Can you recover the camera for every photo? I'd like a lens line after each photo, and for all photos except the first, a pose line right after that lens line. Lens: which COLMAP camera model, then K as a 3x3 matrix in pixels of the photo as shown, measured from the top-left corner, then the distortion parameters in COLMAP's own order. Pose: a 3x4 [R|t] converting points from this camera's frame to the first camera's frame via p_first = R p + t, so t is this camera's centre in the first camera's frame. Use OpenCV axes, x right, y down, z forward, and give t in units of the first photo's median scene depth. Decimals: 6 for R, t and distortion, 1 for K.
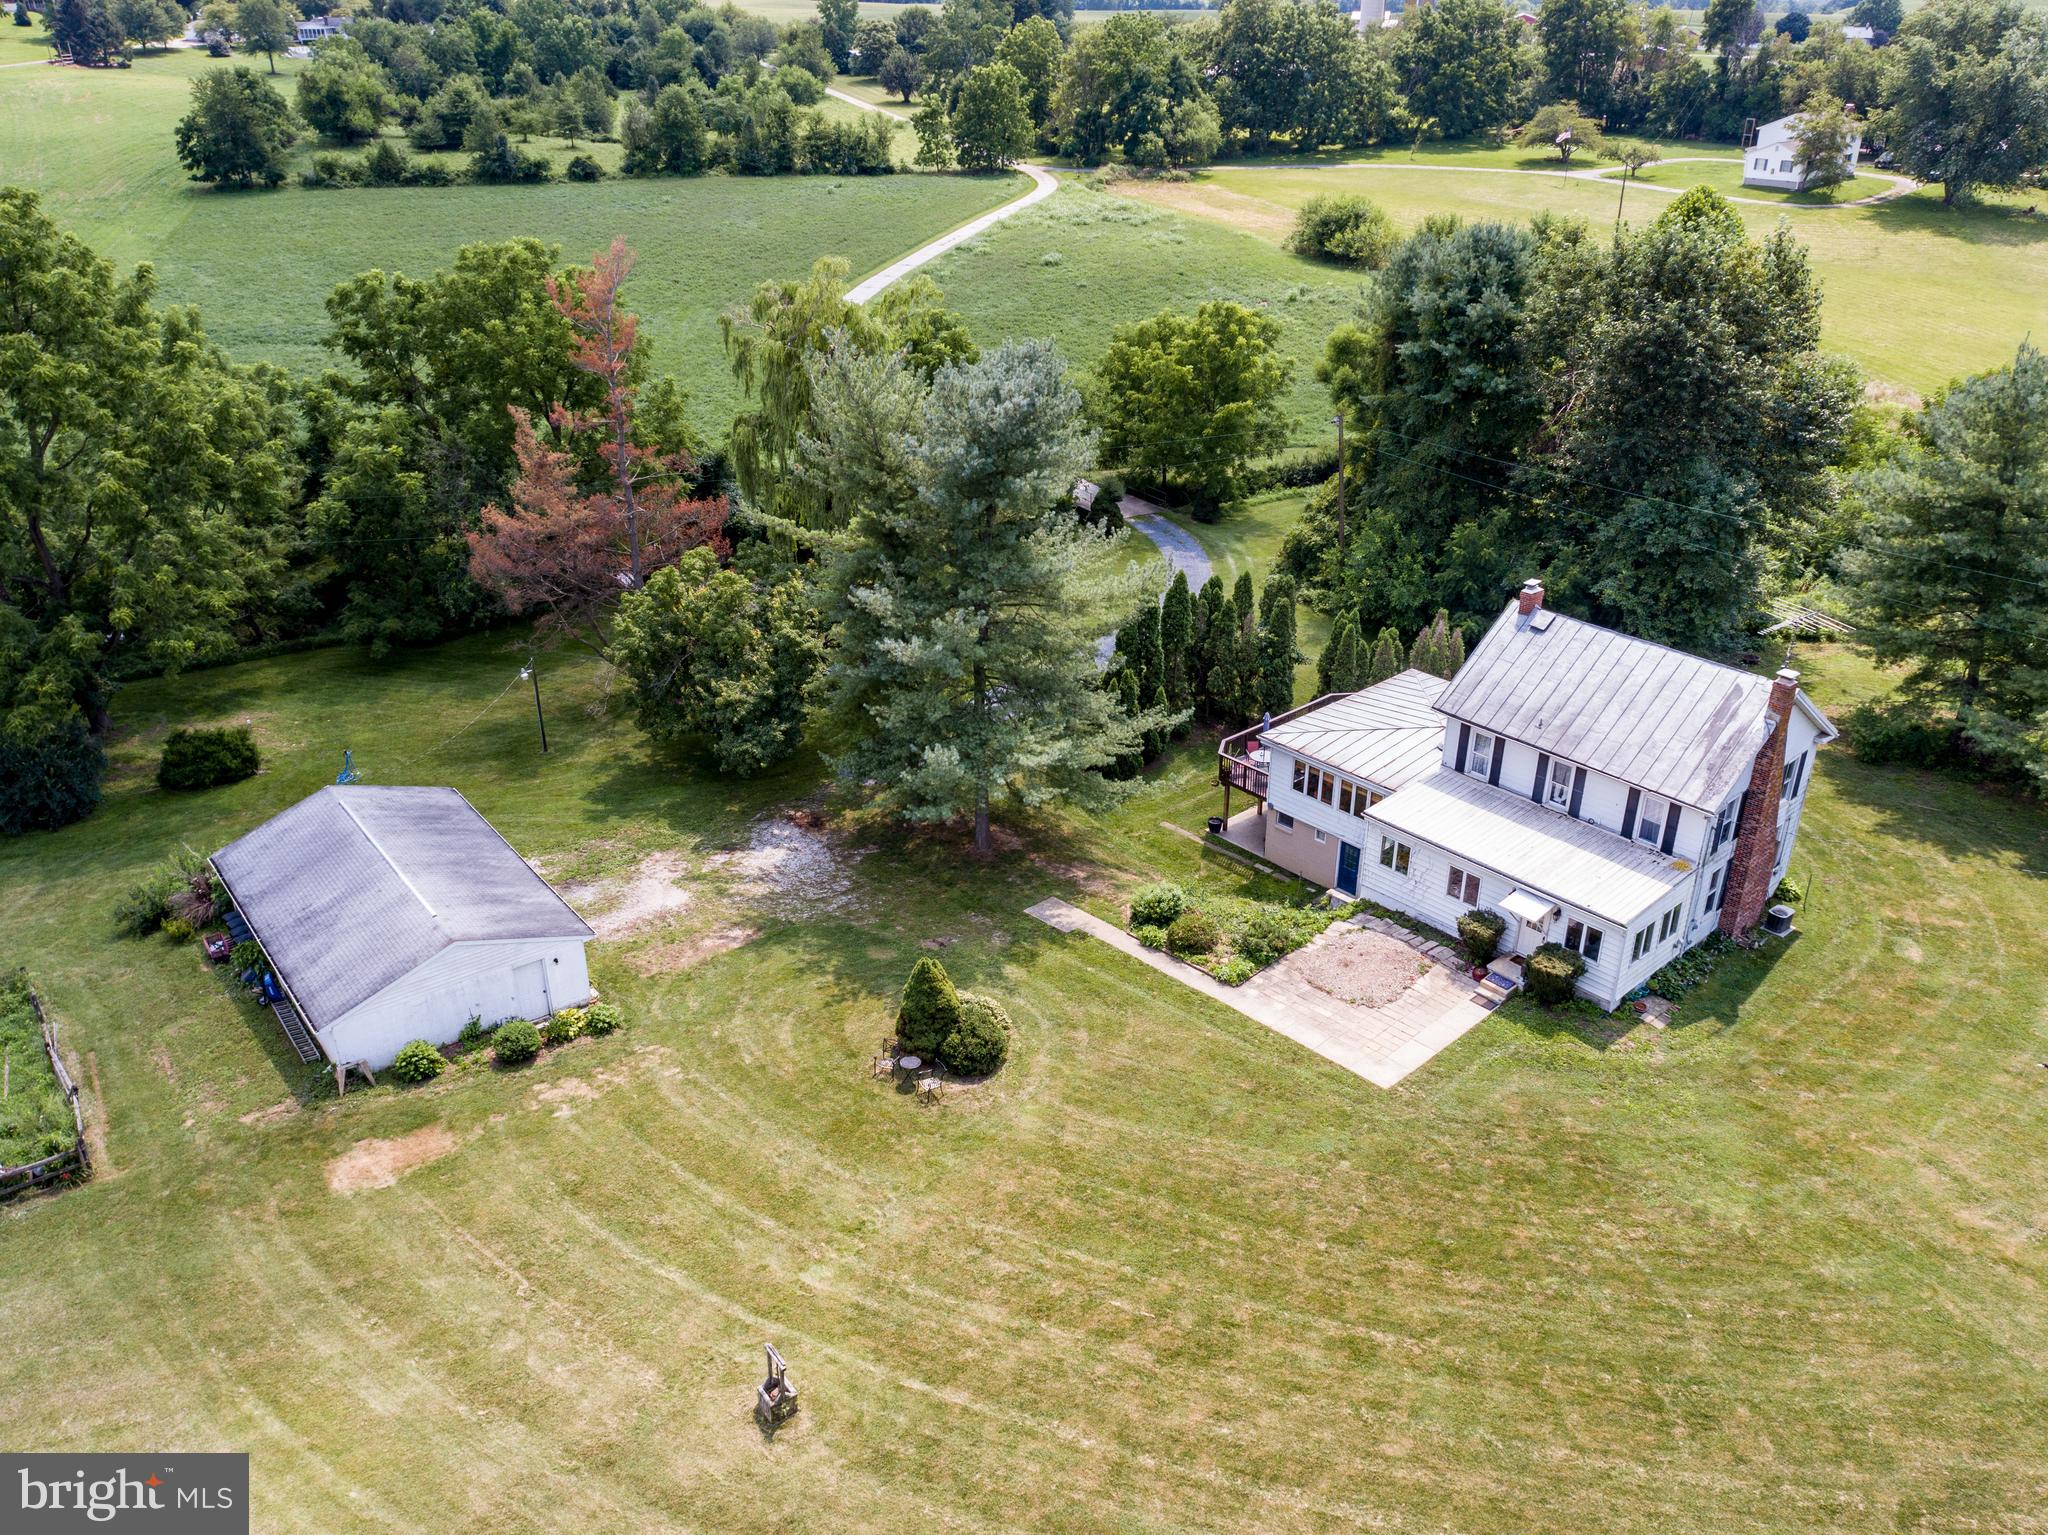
lens RADIAL K [[1584.5, 0, 1024.0], [0, 1584.5, 767.5], [0, 0, 1]] dist [-0.027637, 0.031403]
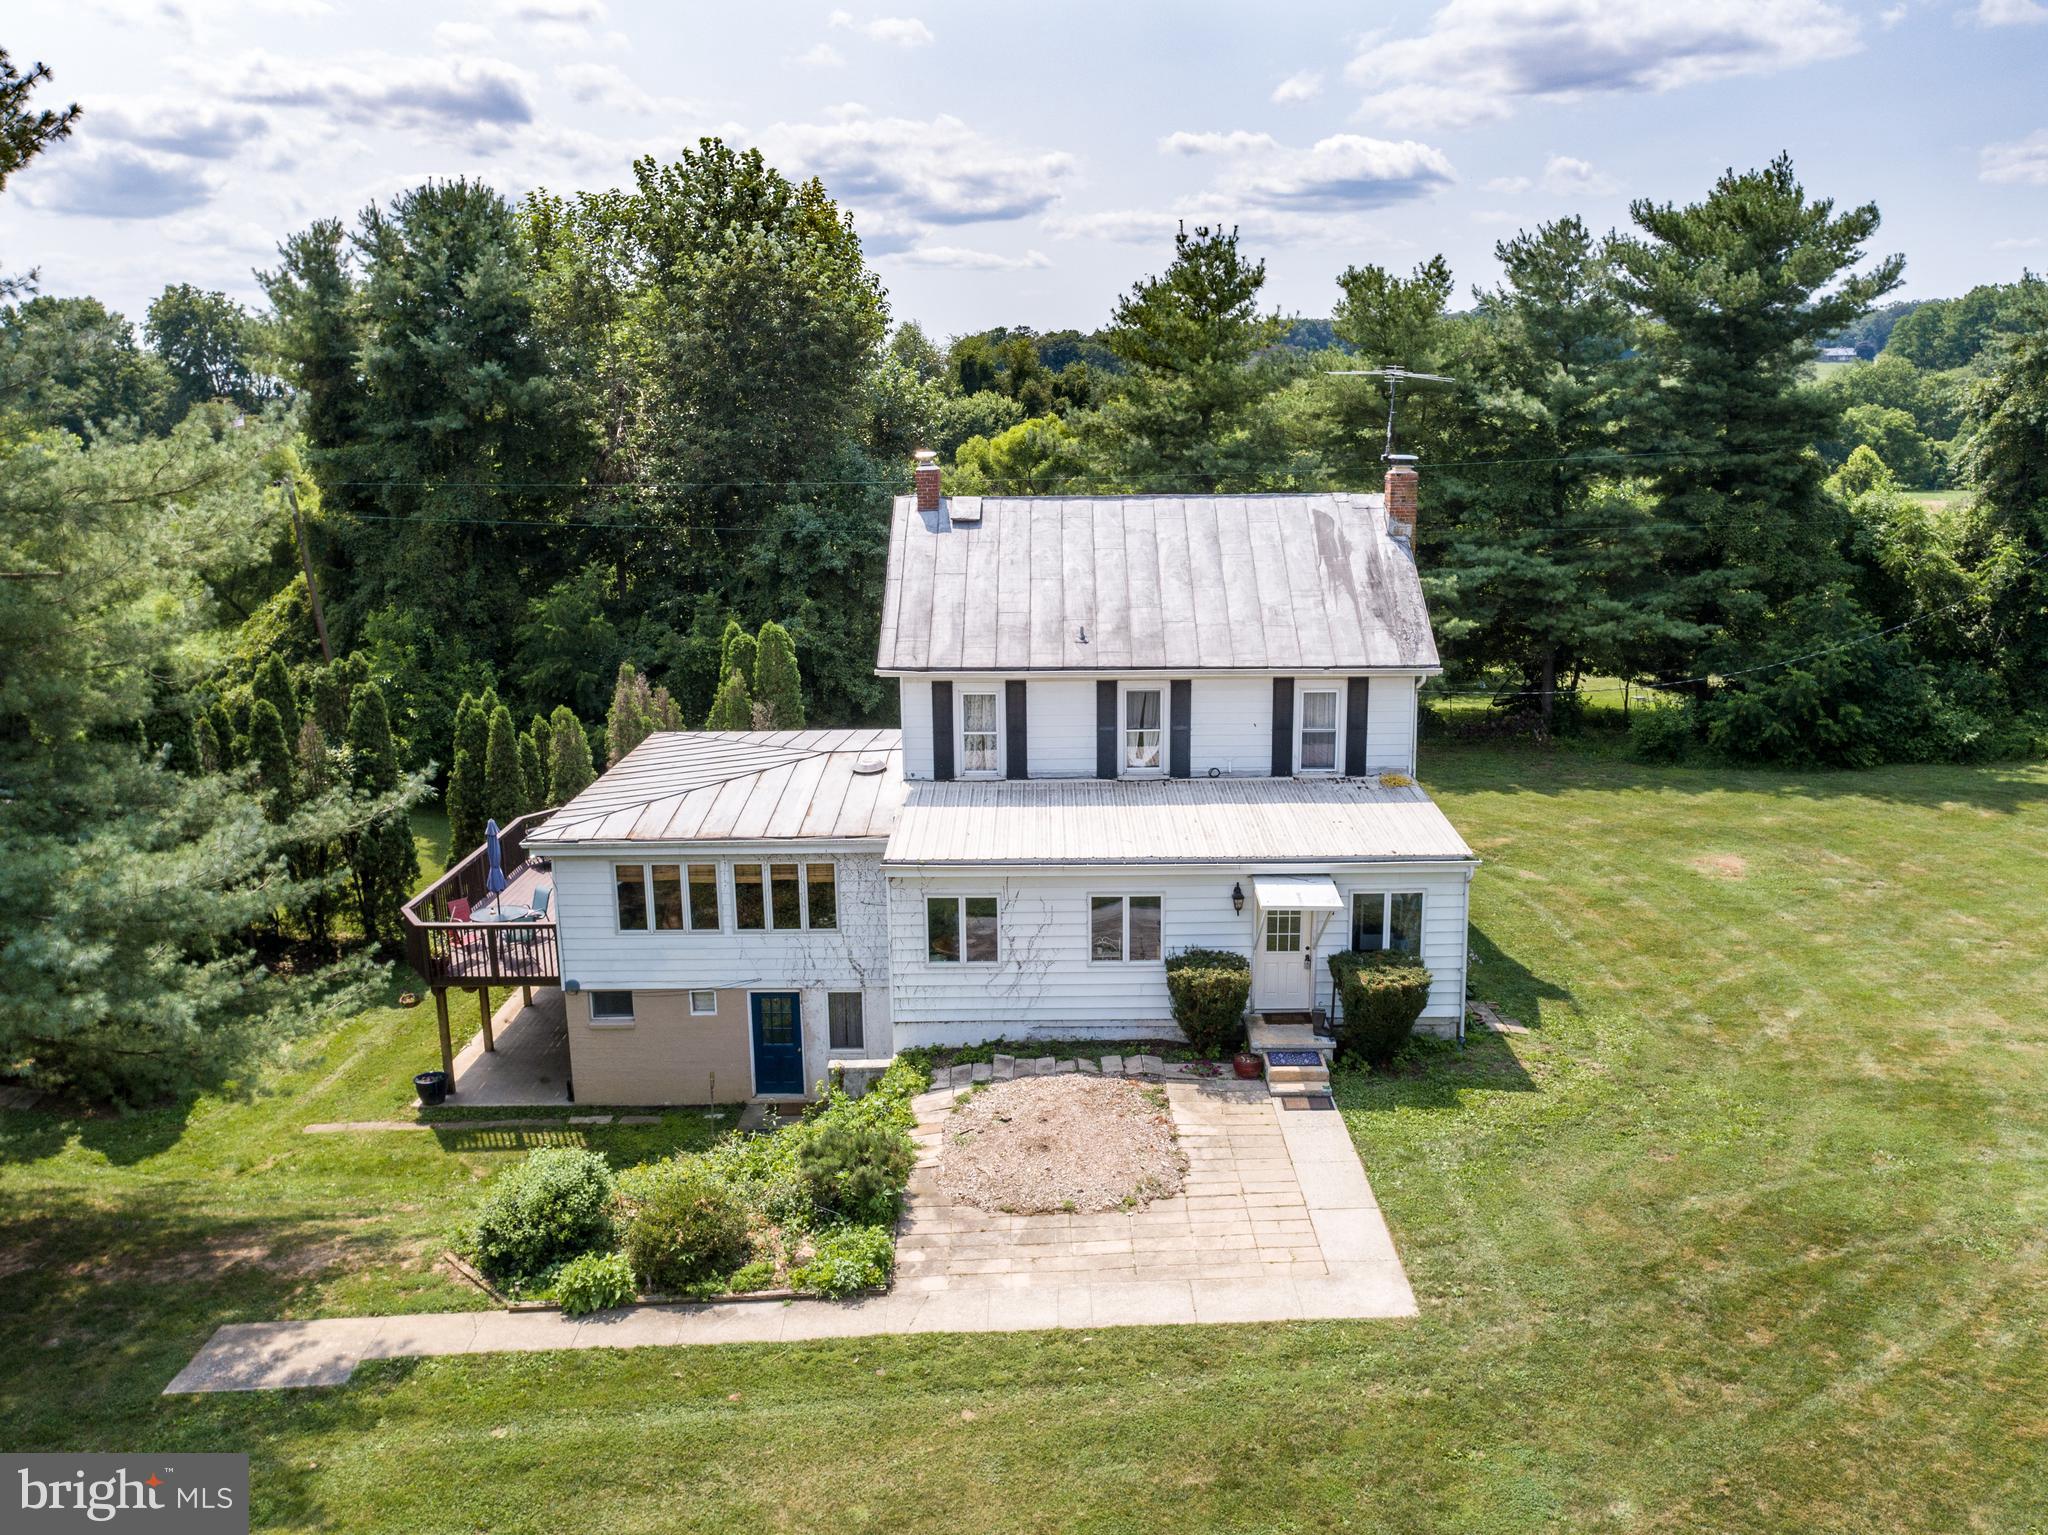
lens RADIAL K [[1584.5, 0, 1024.0], [0, 1584.5, 767.5], [0, 0, 1]] dist [-0.027637, 0.031403]
pose [[0.674592, -0.170517, 0.718227, -0.097650], [0.339232, 0.935744, -0.096464, 0.062147], [-0.655628, 0.308719, 0.689090, 0.625896]]
